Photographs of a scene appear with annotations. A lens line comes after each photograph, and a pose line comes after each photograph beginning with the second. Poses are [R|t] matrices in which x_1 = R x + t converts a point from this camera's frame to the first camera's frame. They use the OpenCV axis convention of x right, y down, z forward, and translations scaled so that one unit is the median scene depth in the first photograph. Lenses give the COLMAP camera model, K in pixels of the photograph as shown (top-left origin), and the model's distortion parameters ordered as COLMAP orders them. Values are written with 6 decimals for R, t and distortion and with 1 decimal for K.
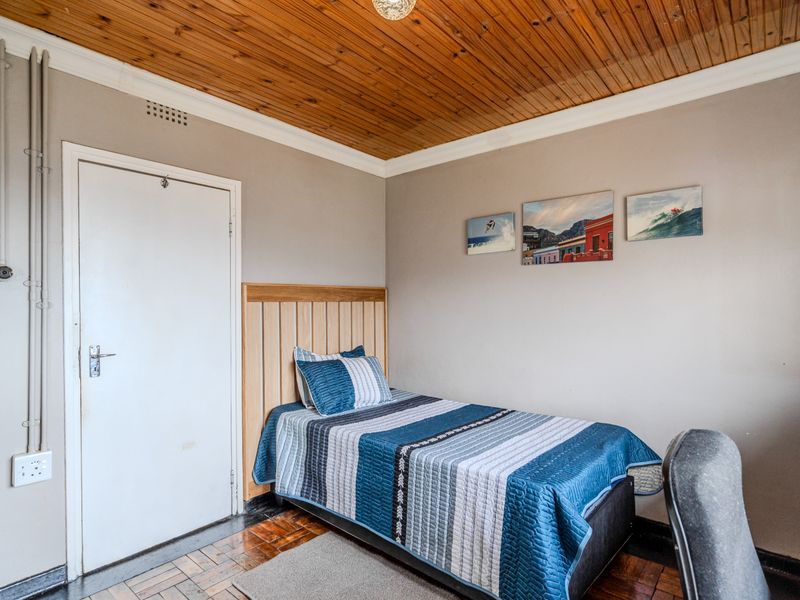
lens RADIAL K [[454.4, 0, 403.6], [0, 454.4, 301.2], [0, 0, 1]] dist [0.018097, 0.000588]
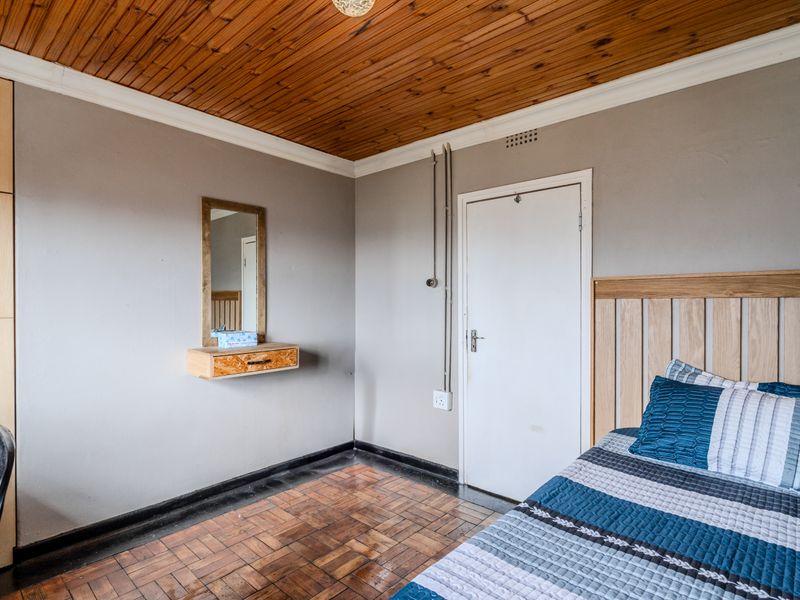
lens RADIAL K [[423.8, 0, 407.6], [0, 423.8, 300.8], [0, 0, 1]] dist [0.004452, 0.003080]
pose [[-0.009561, 0.001102, -0.999954, 0.491034], [0.003831, 0.999992, 0.001065, 0.003034], [0.999947, -0.003820, -0.009565, 0.612872]]
